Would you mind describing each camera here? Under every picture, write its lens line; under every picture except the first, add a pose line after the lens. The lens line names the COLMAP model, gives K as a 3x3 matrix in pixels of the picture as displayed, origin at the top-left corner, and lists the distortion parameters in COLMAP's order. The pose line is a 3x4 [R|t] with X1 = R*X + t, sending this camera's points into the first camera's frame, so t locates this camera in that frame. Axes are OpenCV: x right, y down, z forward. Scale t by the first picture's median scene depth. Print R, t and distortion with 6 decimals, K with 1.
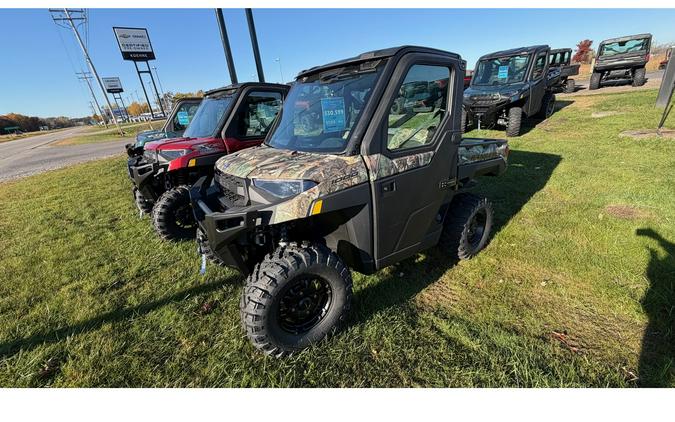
lens RADIAL K [[264.3, 0, 332.6], [0, 264.3, 207.2], [0, 0, 1]] dist [-0.000257, -0.000639]
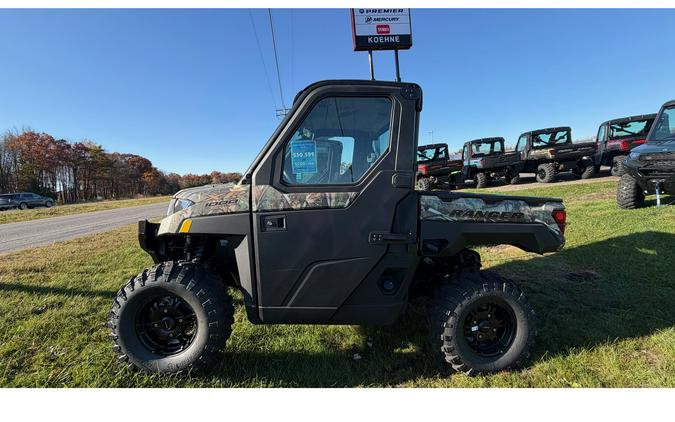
lens RADIAL K [[264.3, 0, 337.6], [0, 264.3, 209.4], [0, 0, 1]] dist [-0.000257, -0.000639]
pose [[0.839282, 0.090781, -0.536063, 0.860336], [-0.217702, 0.959584, -0.178340, -0.003914], [0.498208, 0.266380, 0.825125, 0.347272]]
